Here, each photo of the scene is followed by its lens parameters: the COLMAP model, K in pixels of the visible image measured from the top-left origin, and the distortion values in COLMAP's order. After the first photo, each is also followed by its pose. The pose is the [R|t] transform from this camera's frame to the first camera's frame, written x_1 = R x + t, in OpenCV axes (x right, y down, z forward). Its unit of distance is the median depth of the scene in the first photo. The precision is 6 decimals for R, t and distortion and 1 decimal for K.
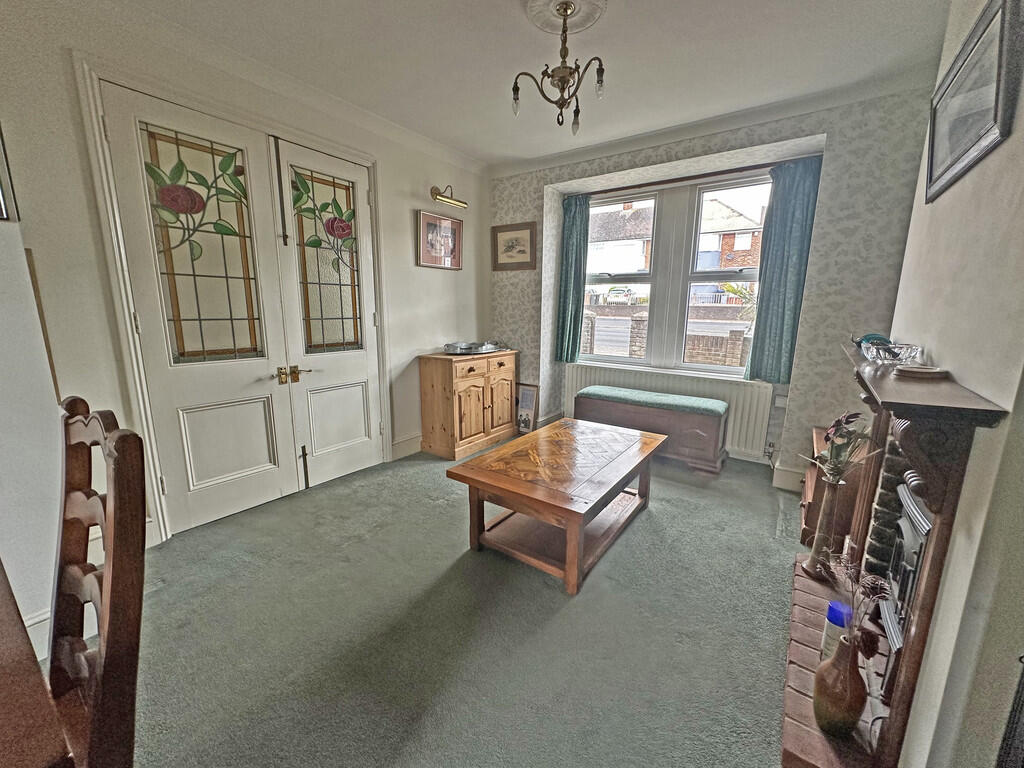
lens RADIAL K [[407.9, 0, 514.9], [0, 407.9, 385.4], [0, 0, 1]] dist [-0.000931, 0.000310]
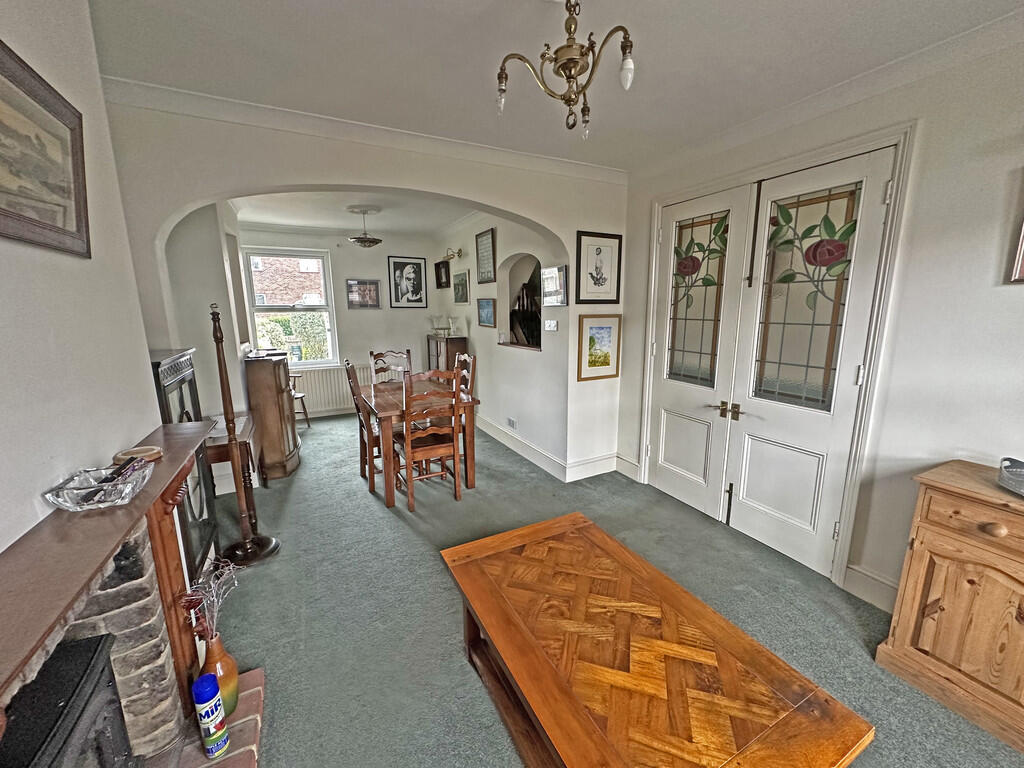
lens RADIAL K [[407.9, 0, 514.5], [0, 407.9, 382.7], [0, 0, 1]] dist [-0.000931, 0.000310]
pose [[-0.457960, 0.157791, -0.874857, 0.606120], [-0.166430, 0.951502, 0.258736, -0.276726], [0.873255, 0.264093, -0.409488, 0.948106]]
